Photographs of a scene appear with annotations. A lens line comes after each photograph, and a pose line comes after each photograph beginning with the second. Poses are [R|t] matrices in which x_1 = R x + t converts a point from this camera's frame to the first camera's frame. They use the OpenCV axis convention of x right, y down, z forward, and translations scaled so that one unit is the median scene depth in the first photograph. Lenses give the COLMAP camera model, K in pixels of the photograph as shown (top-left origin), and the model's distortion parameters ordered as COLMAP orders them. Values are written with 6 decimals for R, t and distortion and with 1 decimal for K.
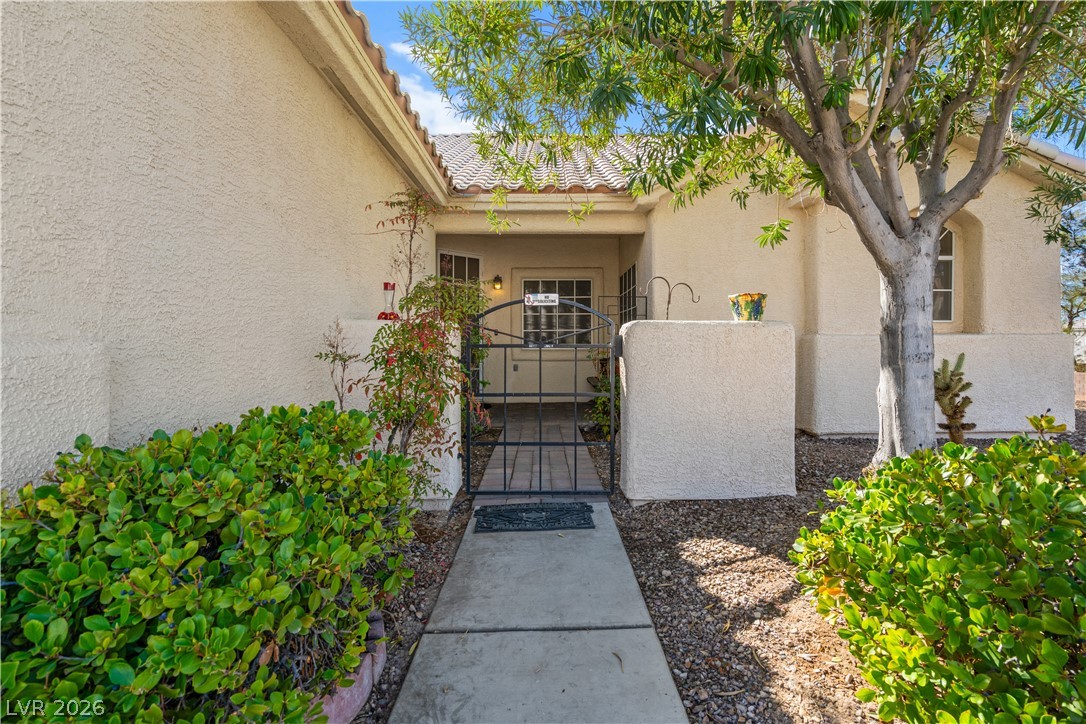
lens RADIAL K [[496.3, 0, 542.1], [0, 496.3, 359.2], [0, 0, 1]] dist [-0.005275, 0.002010]
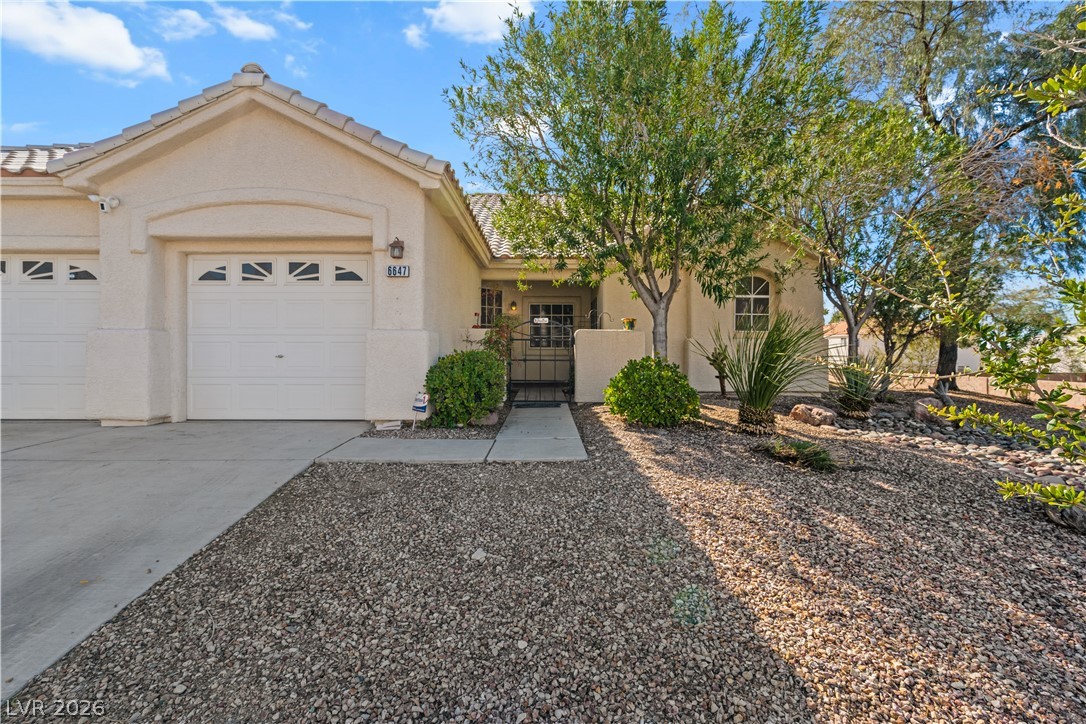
lens RADIAL K [[496.3, 0, 534.8], [0, 496.3, 362.7], [0, 0, 1]] dist [-0.005275, 0.002010]
pose [[0.999872, 0.006536, -0.014623, 0.003330], [-0.006737, 0.999883, -0.013758, 0.101882], [0.014532, 0.013855, 0.999798, -1.219363]]
